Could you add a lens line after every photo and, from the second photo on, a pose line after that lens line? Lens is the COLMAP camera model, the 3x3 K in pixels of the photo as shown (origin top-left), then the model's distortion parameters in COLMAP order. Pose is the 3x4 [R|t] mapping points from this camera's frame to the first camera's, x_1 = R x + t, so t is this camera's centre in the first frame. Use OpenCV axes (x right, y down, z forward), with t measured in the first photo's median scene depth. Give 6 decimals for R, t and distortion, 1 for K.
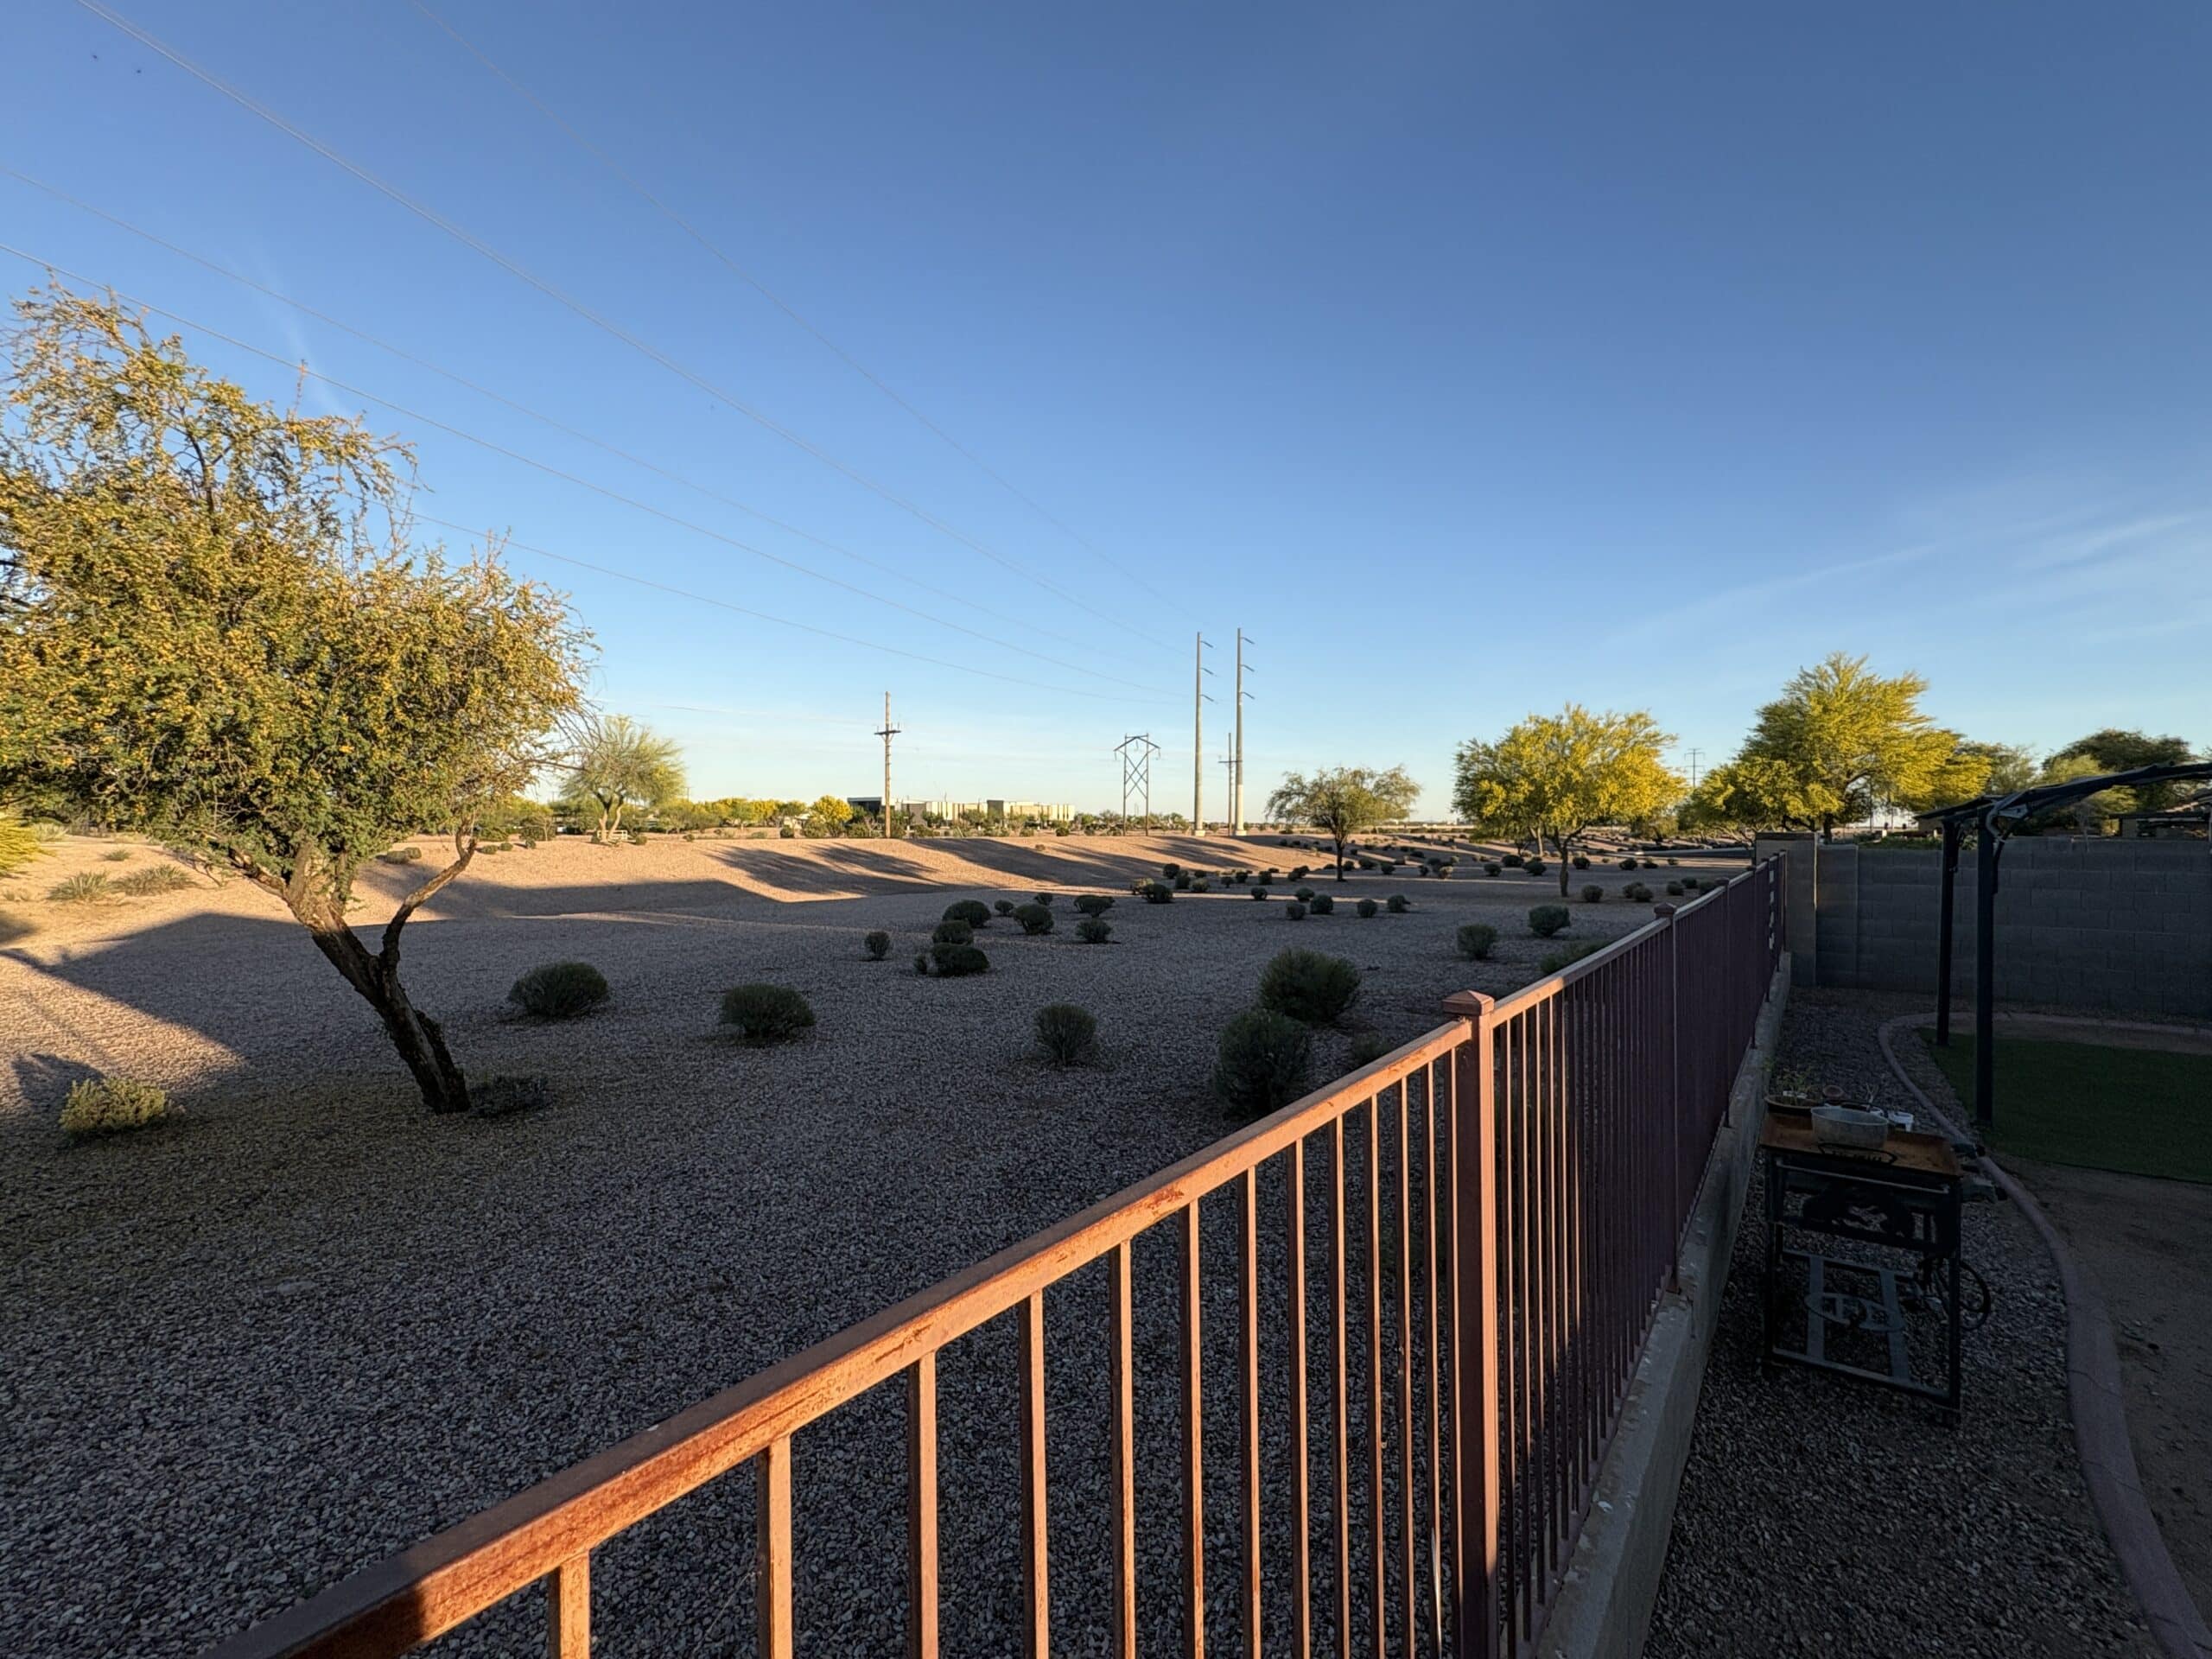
lens RADIAL K [[1014.0, 0, 1087.6], [0, 1014.0, 837.0], [0, 0, 1]] dist [-0.007595, 0.001809]
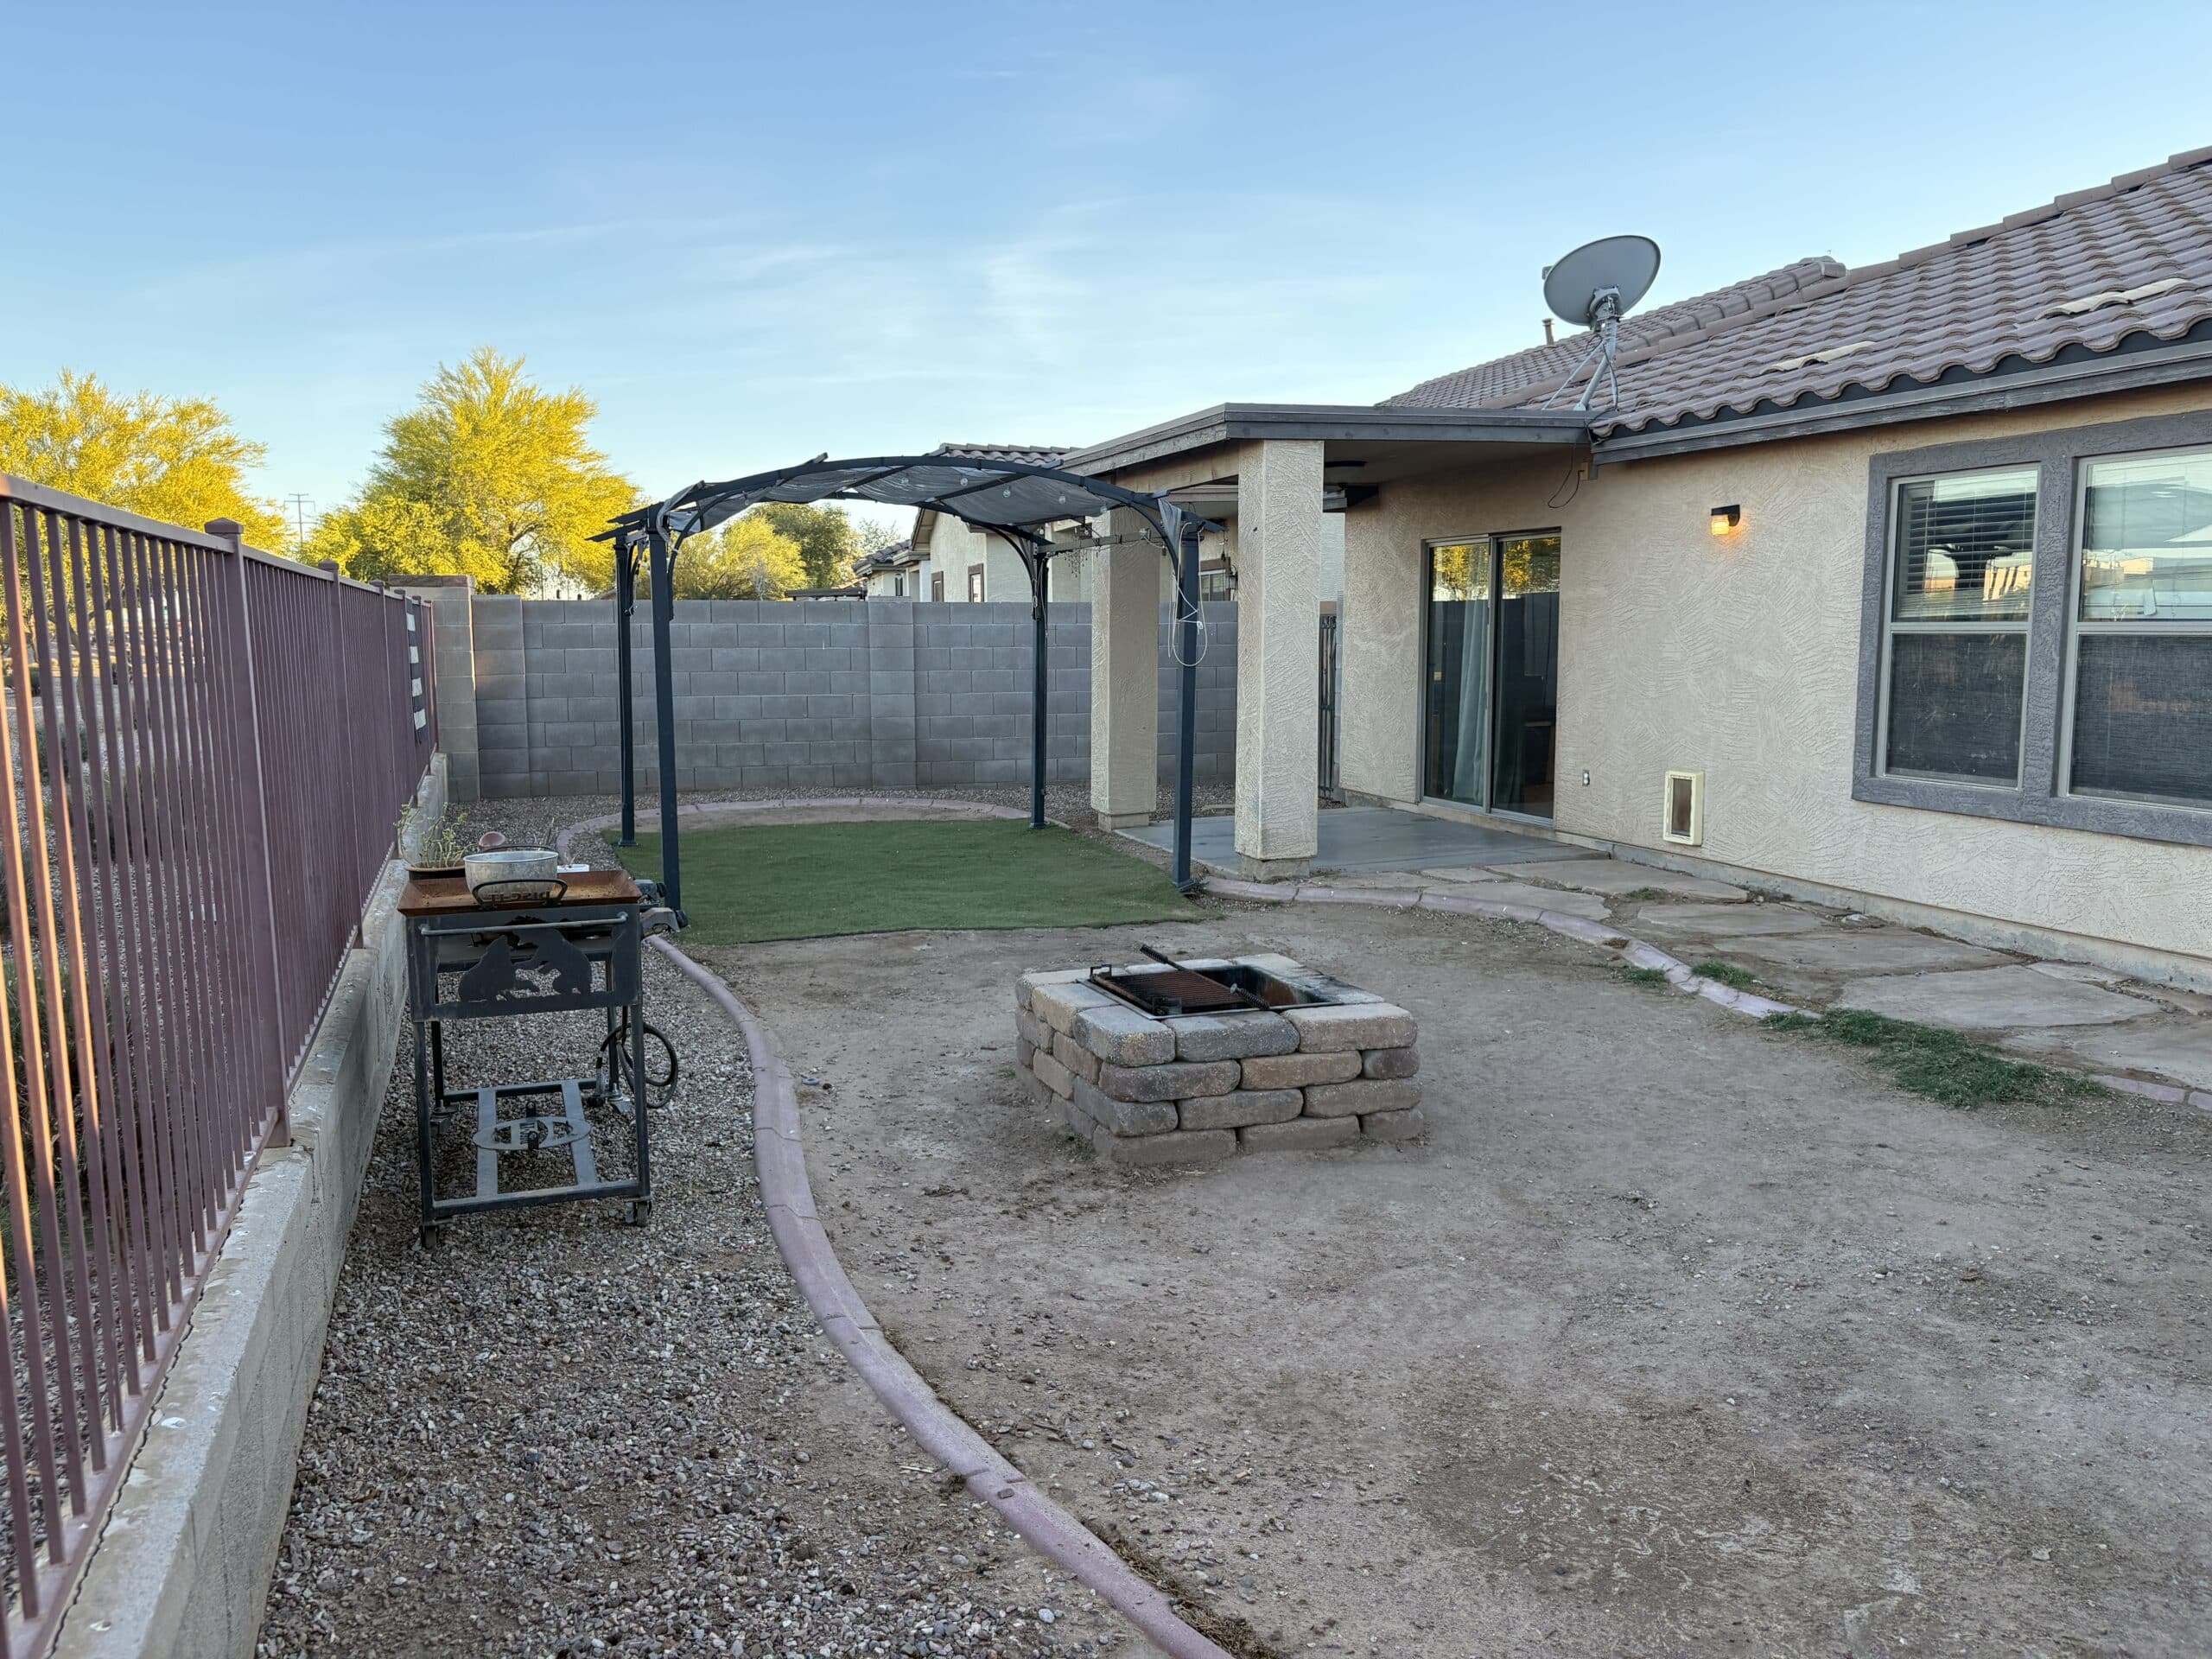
lens RADIAL K [[1680.6, 0, 1096.1], [0, 1680.6, 817.2], [0, 0, 1]] dist [0.060203, -0.062442]
pose [[0.563093, -0.102562, 0.820005, 0.014479], [0.015753, 0.993421, 0.113434, 0.101753], [-0.826244, -0.050957, 0.561003, -0.000990]]
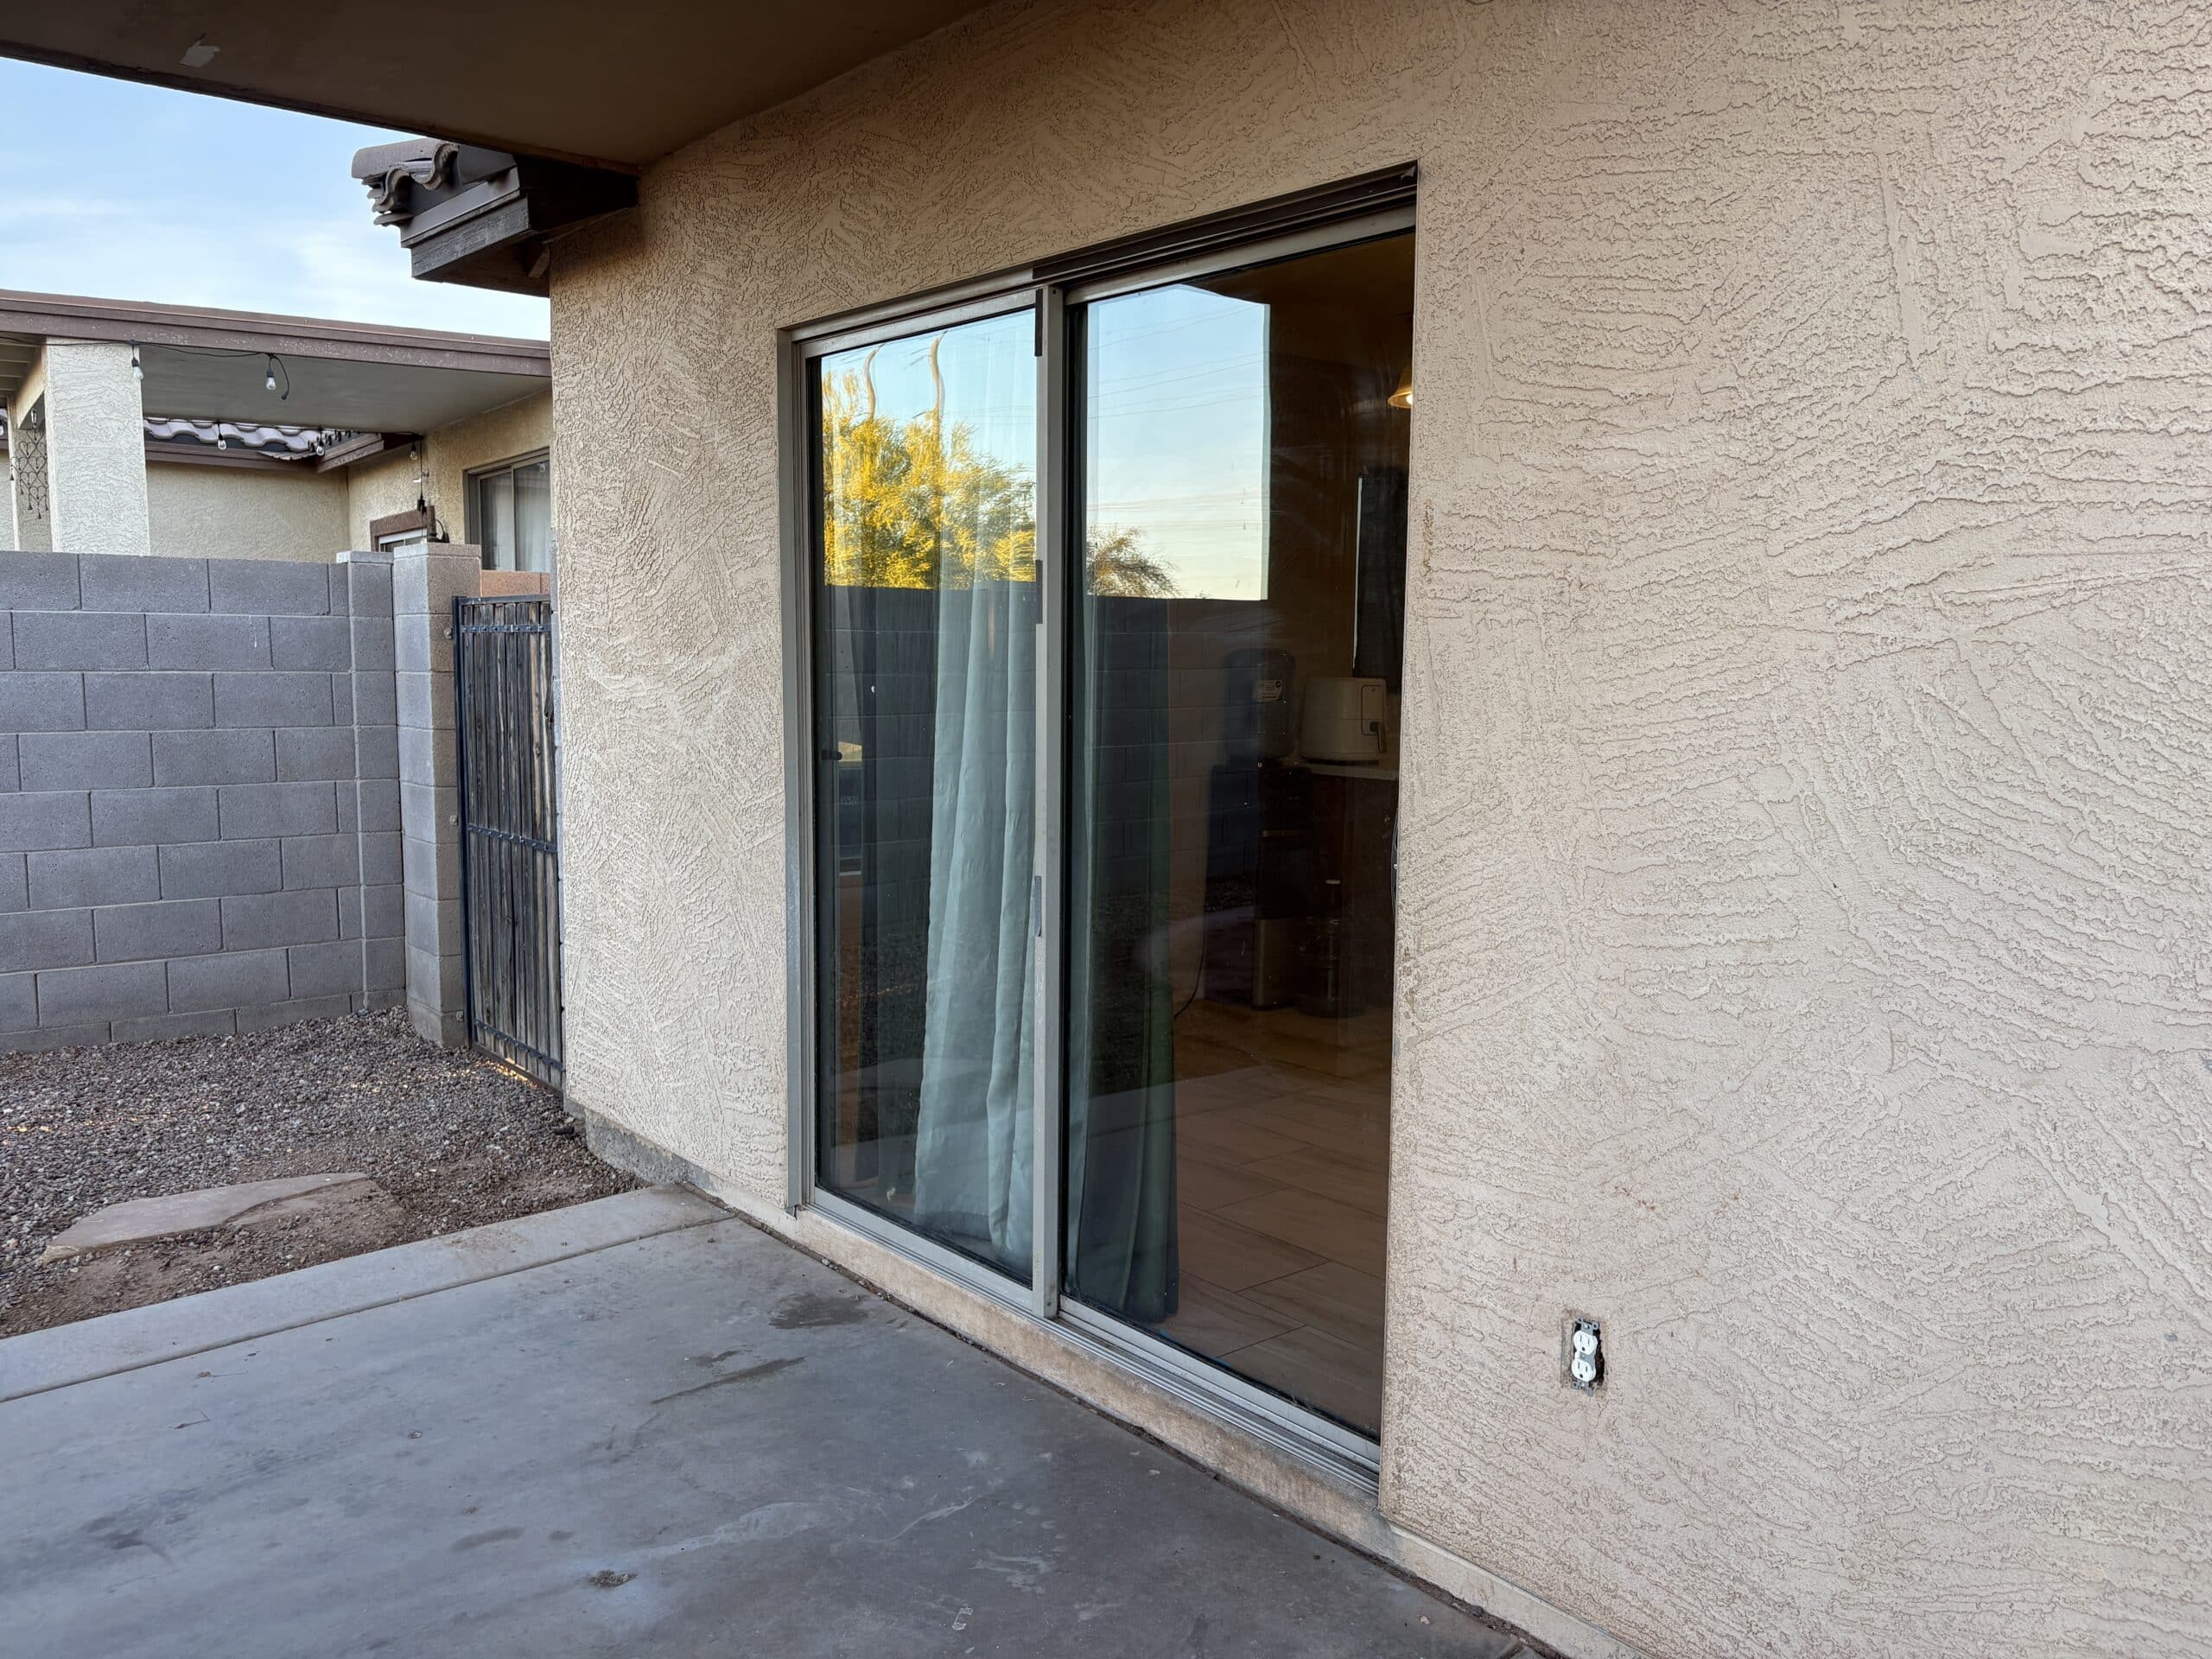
lens RADIAL K [[1680.6, 0, 1114.6], [0, 1680.6, 828.8], [0, 0, 1]] dist [0.060203, -0.062442]
pose [[0.220903, -0.110332, 0.969035, 2.777954], [0.002871, 0.993650, 0.112481, 0.126008], [-0.975292, -0.022065, 0.219817, 1.191268]]
